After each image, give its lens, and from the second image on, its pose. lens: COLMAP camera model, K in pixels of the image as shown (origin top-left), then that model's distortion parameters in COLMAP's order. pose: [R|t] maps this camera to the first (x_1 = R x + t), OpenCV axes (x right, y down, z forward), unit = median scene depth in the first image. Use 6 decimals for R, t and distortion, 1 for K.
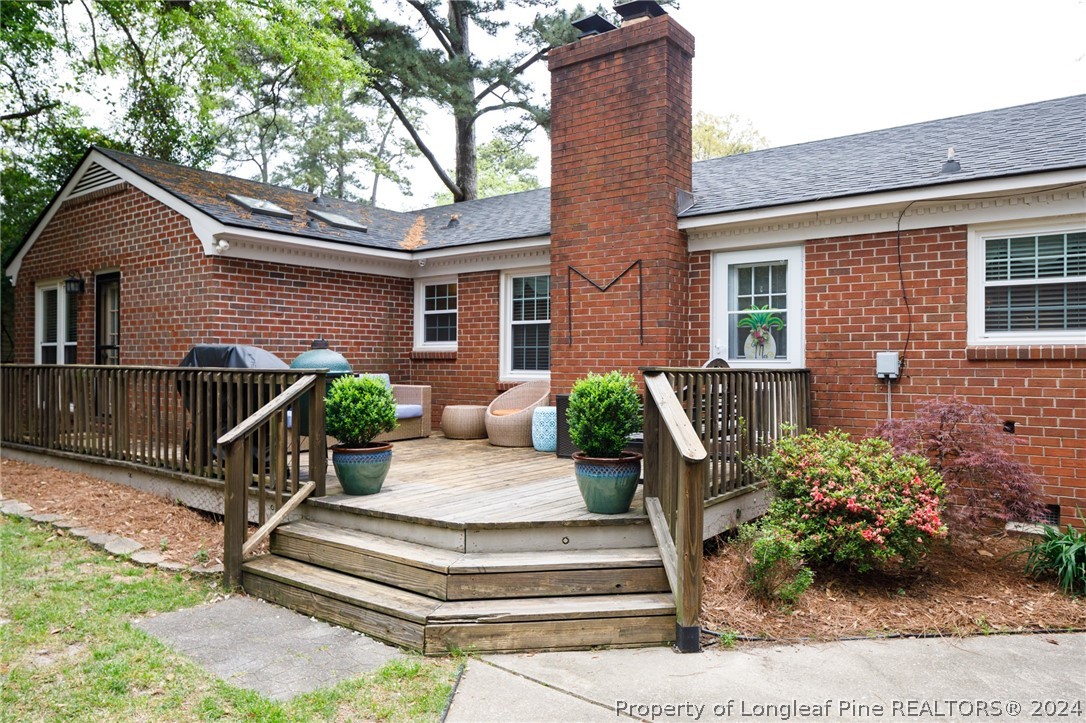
lens RADIAL K [[770.0, 0, 545.0], [0, 770.0, 359.6], [0, 0, 1]] dist [0.012014, 0.002478]
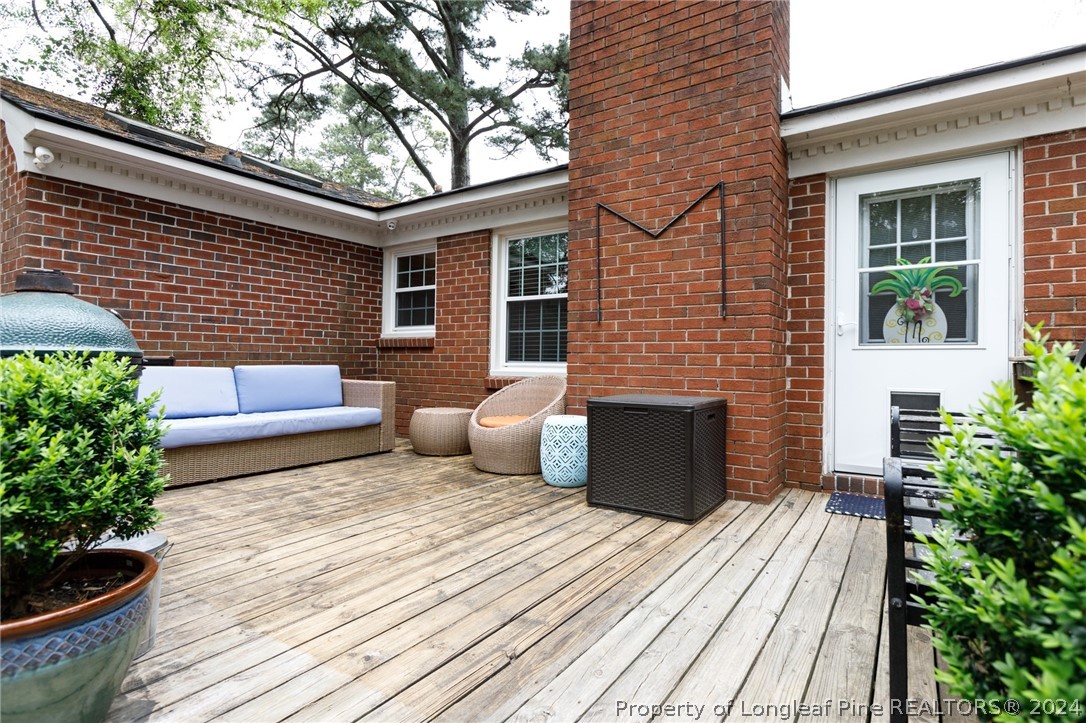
lens RADIAL K [[526.2, 0, 583.9], [0, 526.2, 363.4], [0, 0, 1]] dist [0.010475, 0.000162]
pose [[0.992640, 0.010573, 0.120640, -0.030839], [-0.010864, 0.999939, 0.001754, 0.013976], [-0.120614, -0.003052, 0.992695, 0.491114]]
